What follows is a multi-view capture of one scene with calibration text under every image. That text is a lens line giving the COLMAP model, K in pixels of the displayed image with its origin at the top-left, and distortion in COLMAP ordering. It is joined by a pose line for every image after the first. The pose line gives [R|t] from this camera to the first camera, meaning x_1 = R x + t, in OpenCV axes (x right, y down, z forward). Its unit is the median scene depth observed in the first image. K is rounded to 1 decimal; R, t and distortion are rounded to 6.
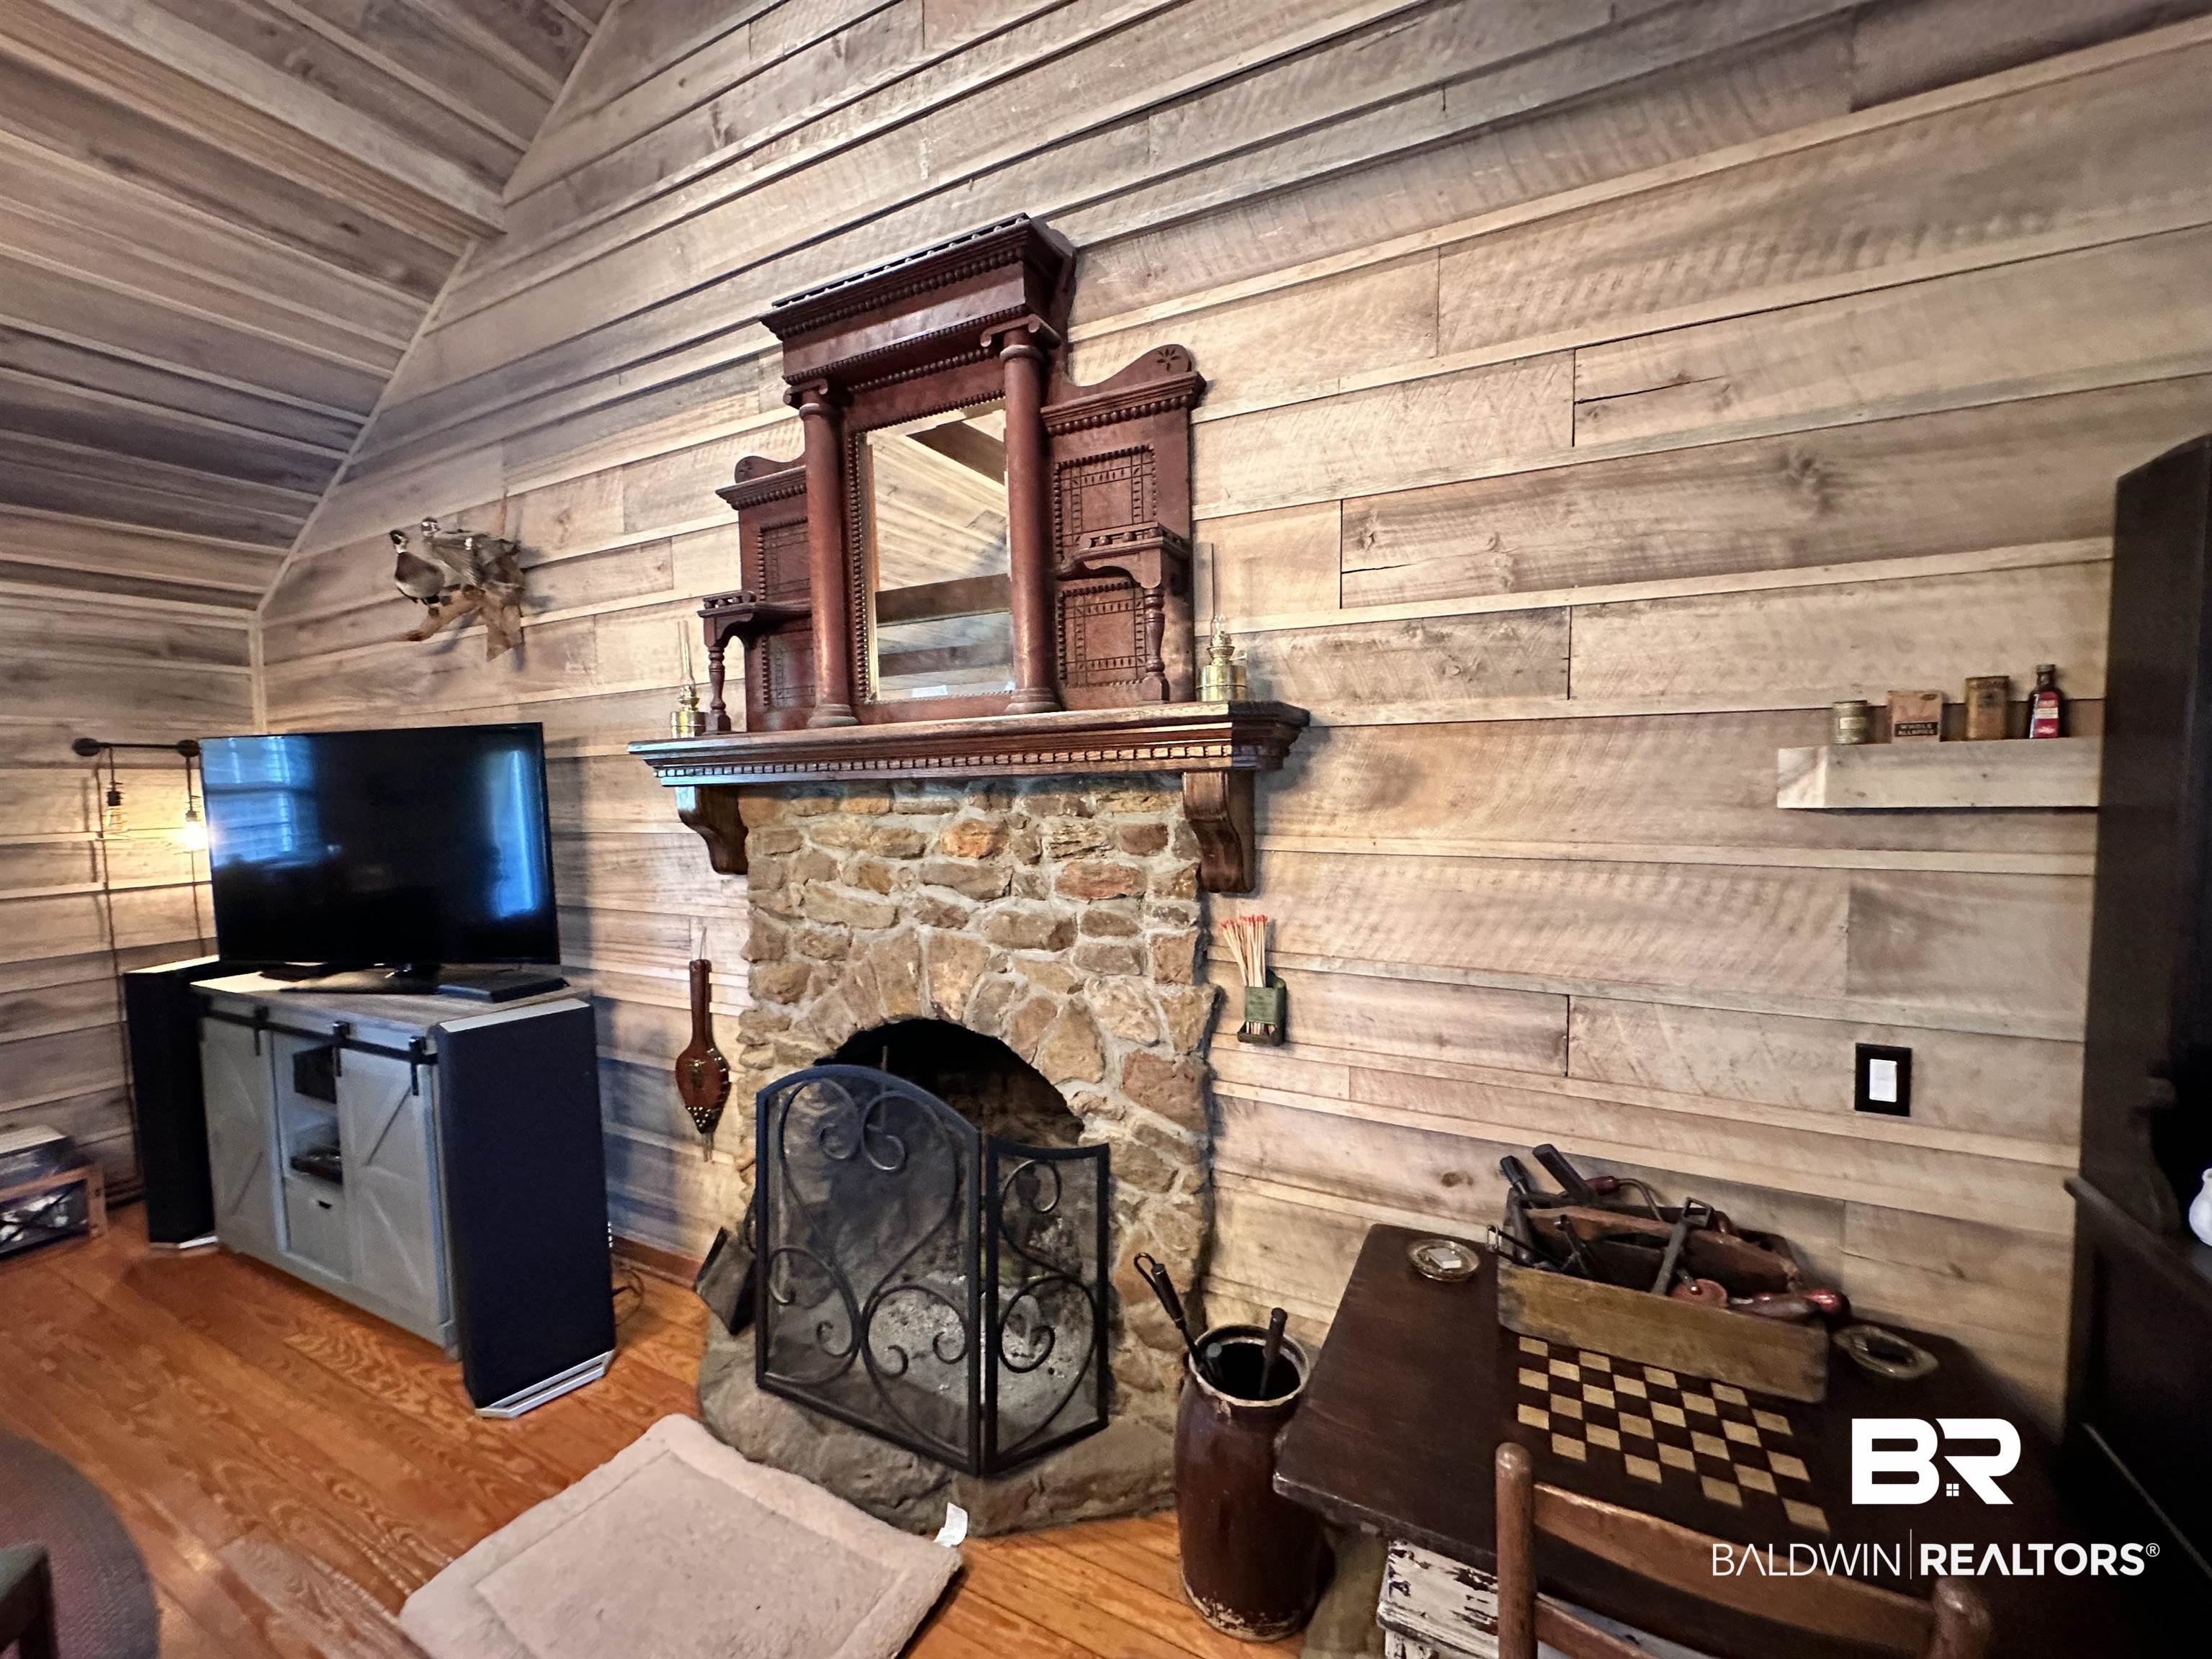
lens RADIAL K [[884.1, 0, 1105.0], [0, 884.1, 830.9], [0, 0, 1]] dist [-0.004276, 0.000598]
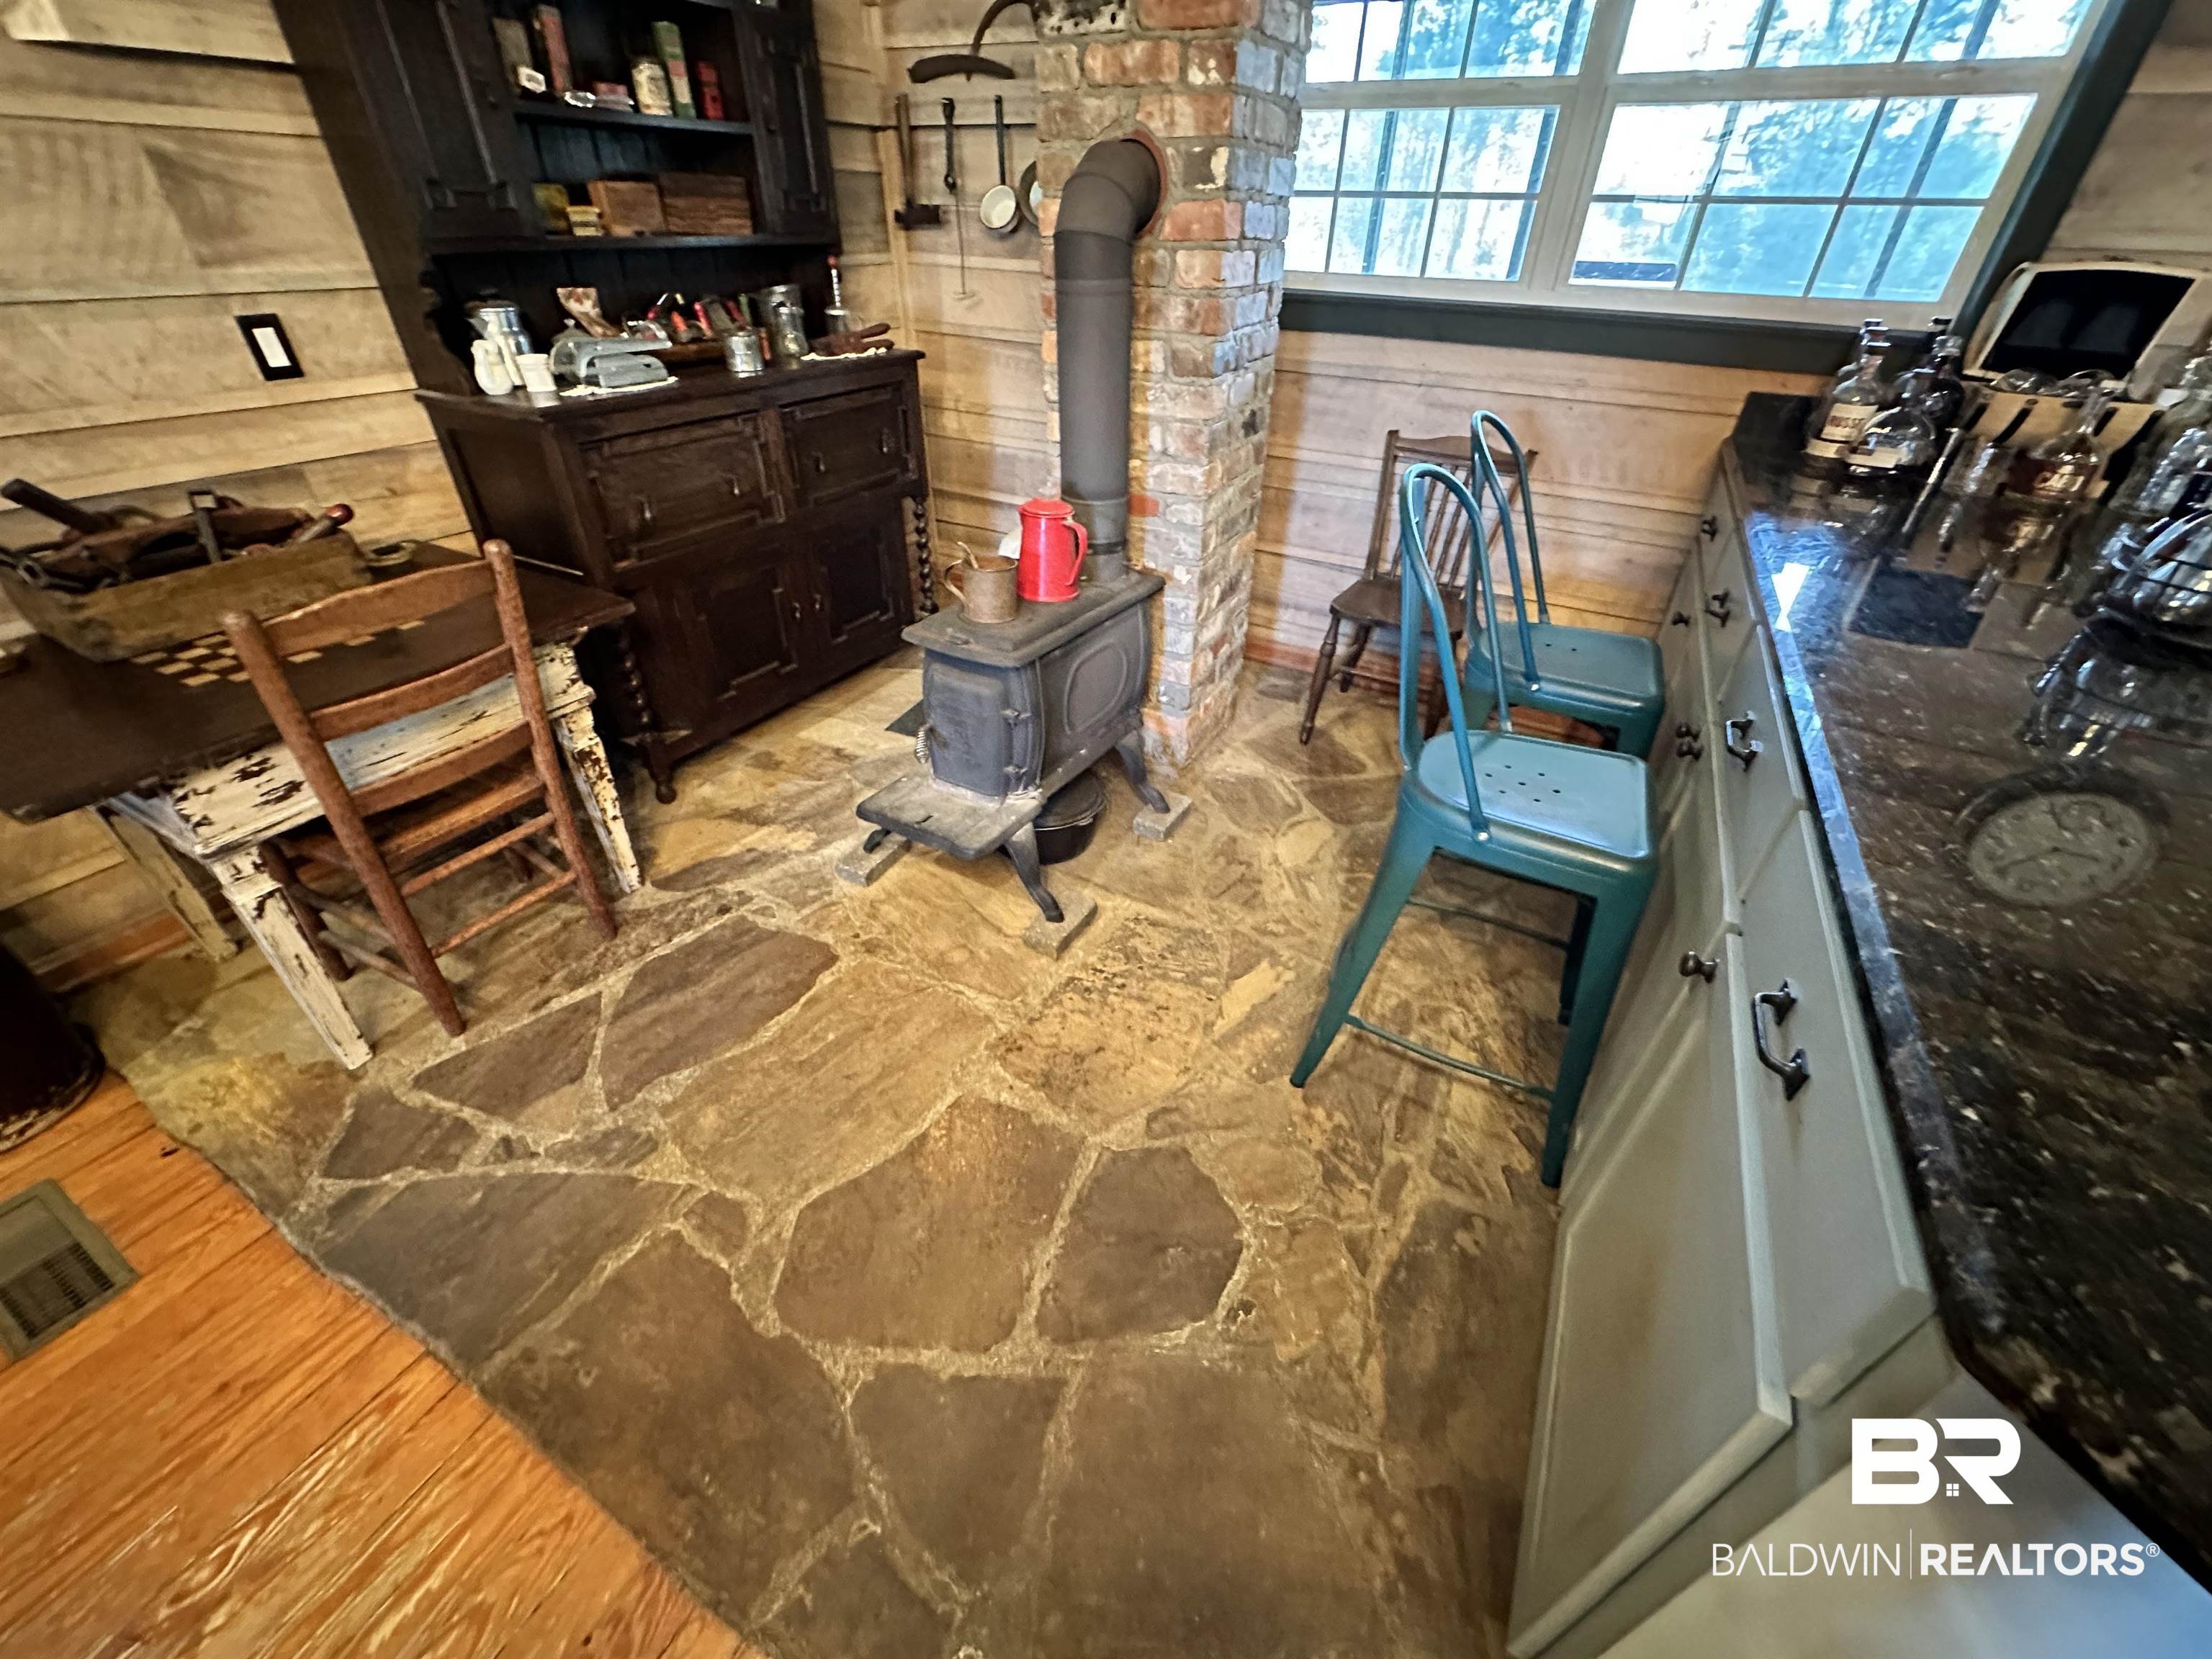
lens RADIAL K [[884.1, 0, 1103.5], [0, 884.1, 828.5], [0, 0, 1]] dist [-0.004276, 0.000598]
pose [[0.028634, -0.563087, 0.825901, -0.365052], [0.037203, 0.826268, 0.562047, 0.151893], [-0.998897, 0.014632, 0.044608, -0.151745]]
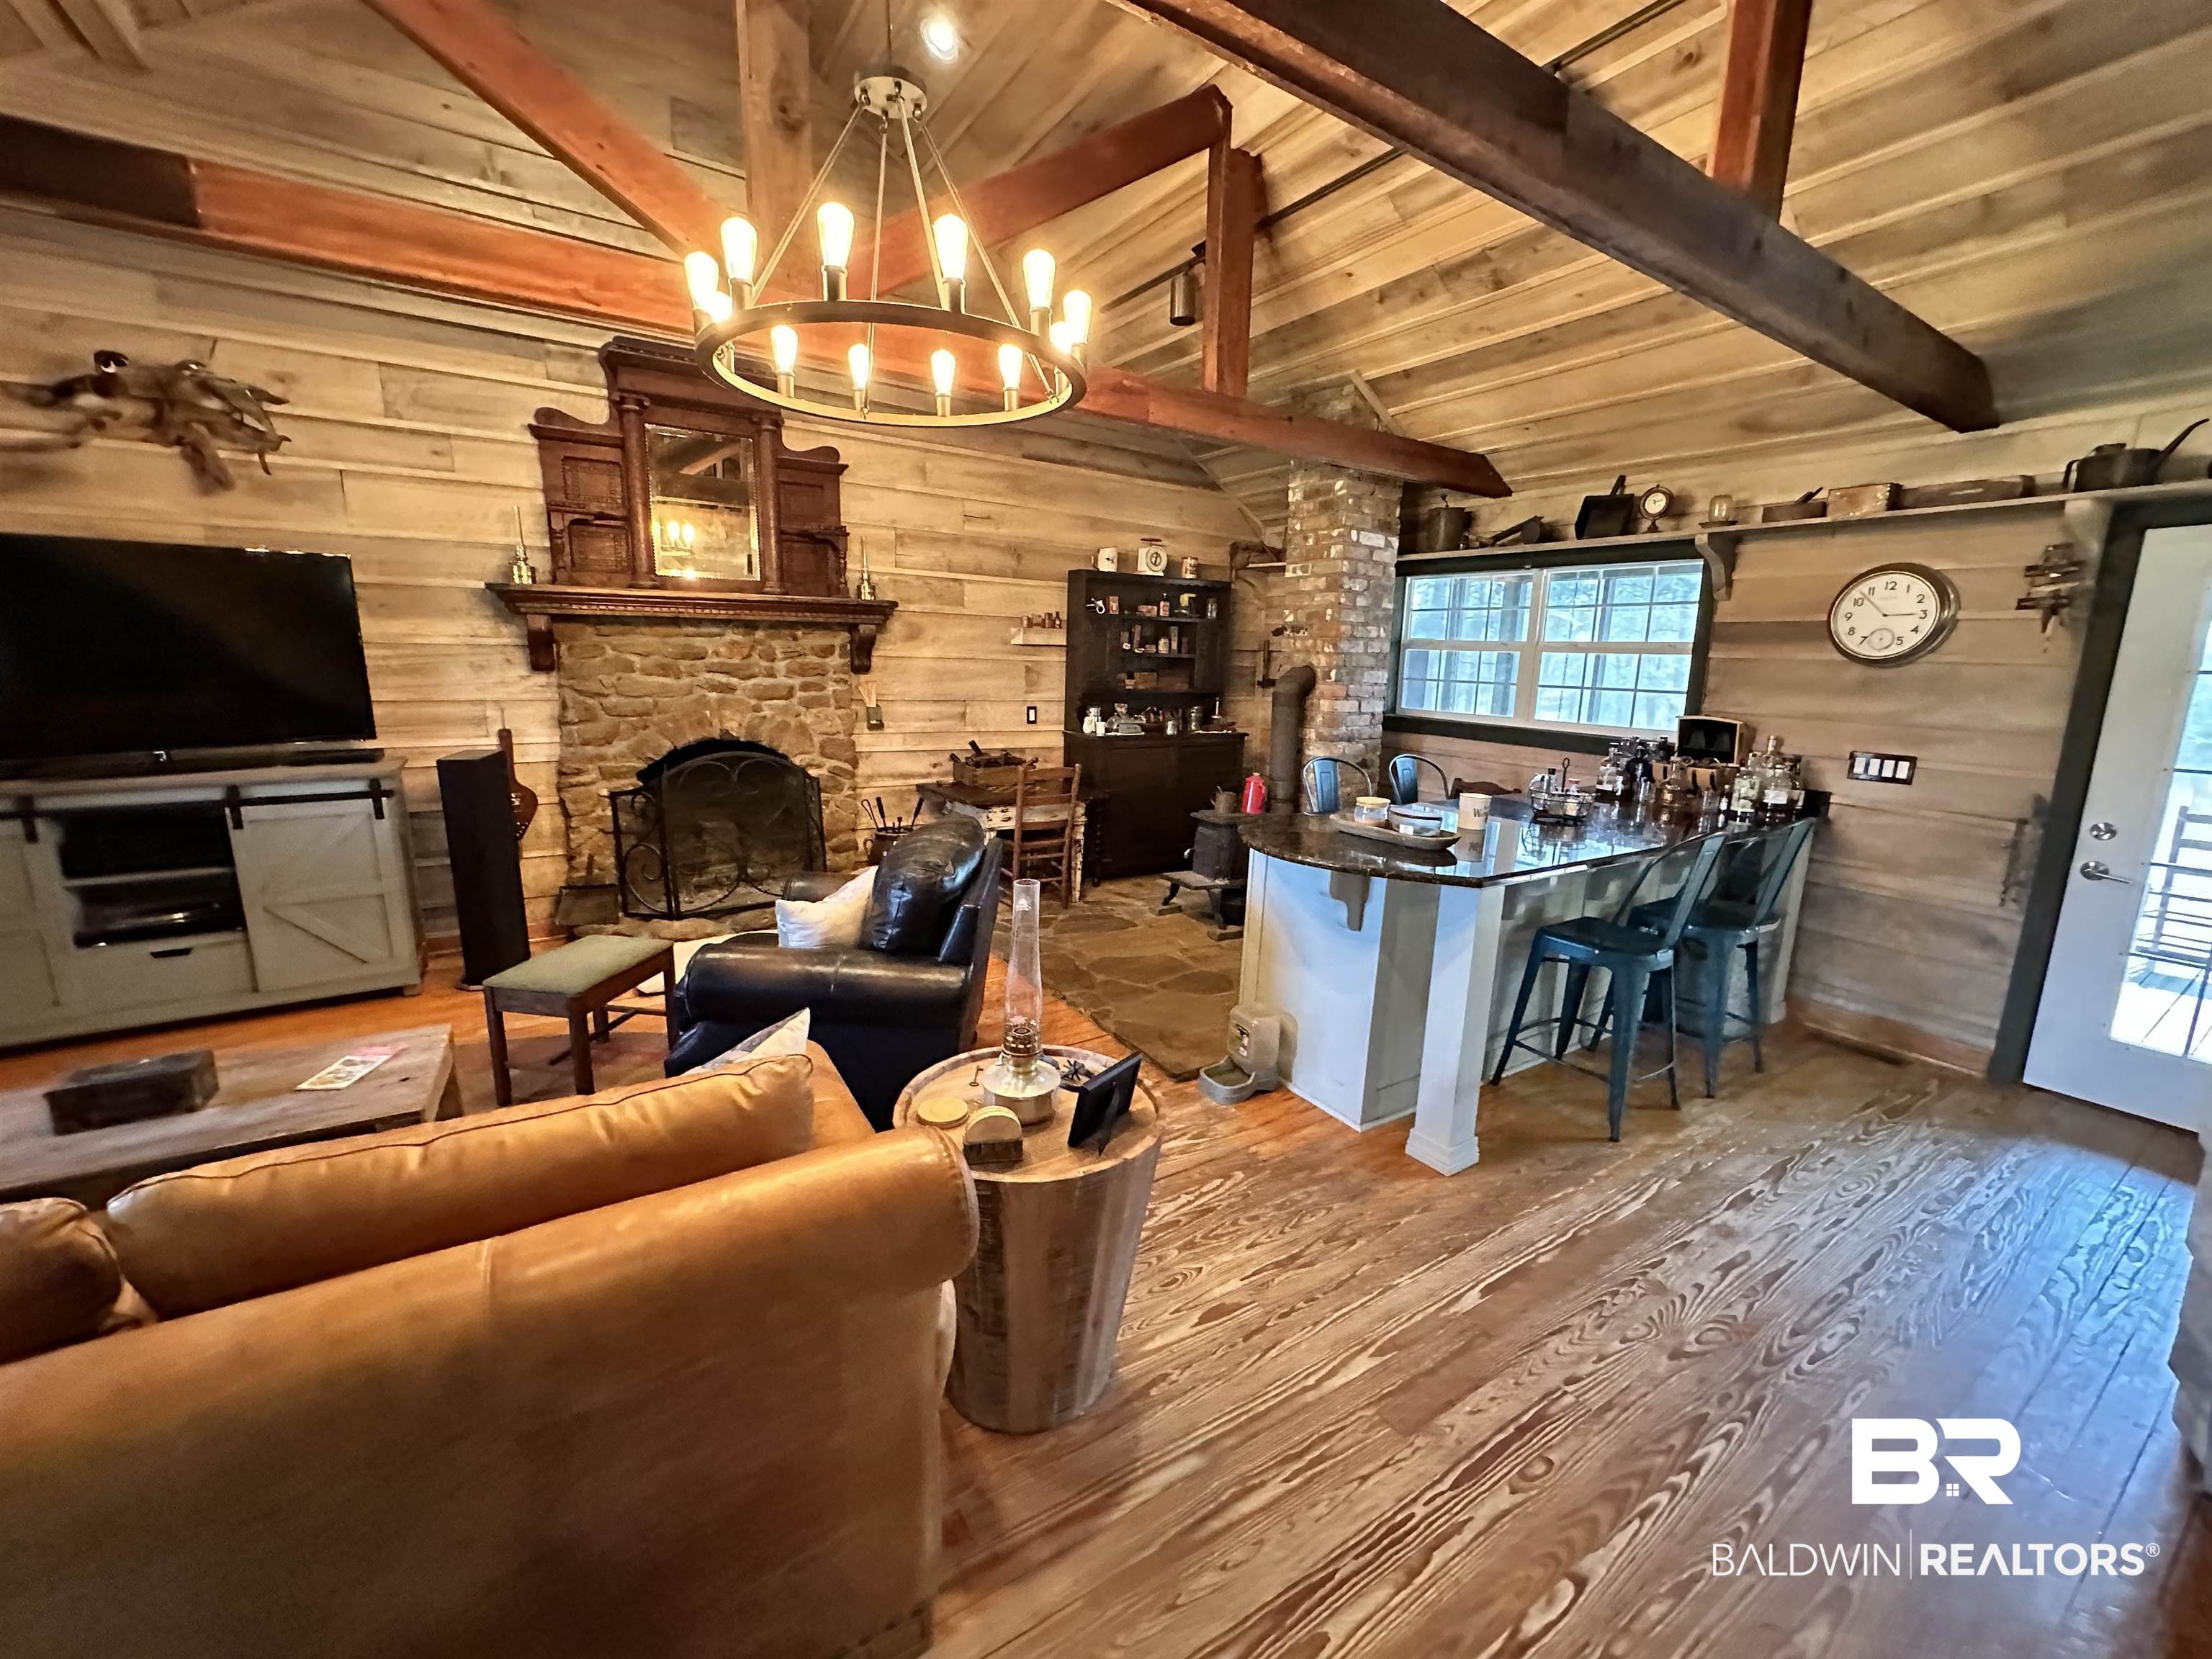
lens RADIAL K [[884.1, 0, 1106.7], [0, 884.1, 829.7], [0, 0, 1]] dist [-0.004276, 0.000598]
pose [[0.502184, -0.142891, 0.852874, -1.896638], [0.012194, 0.987326, 0.158238, 0.133200], [-0.864675, -0.069065, 0.497562, -1.023655]]
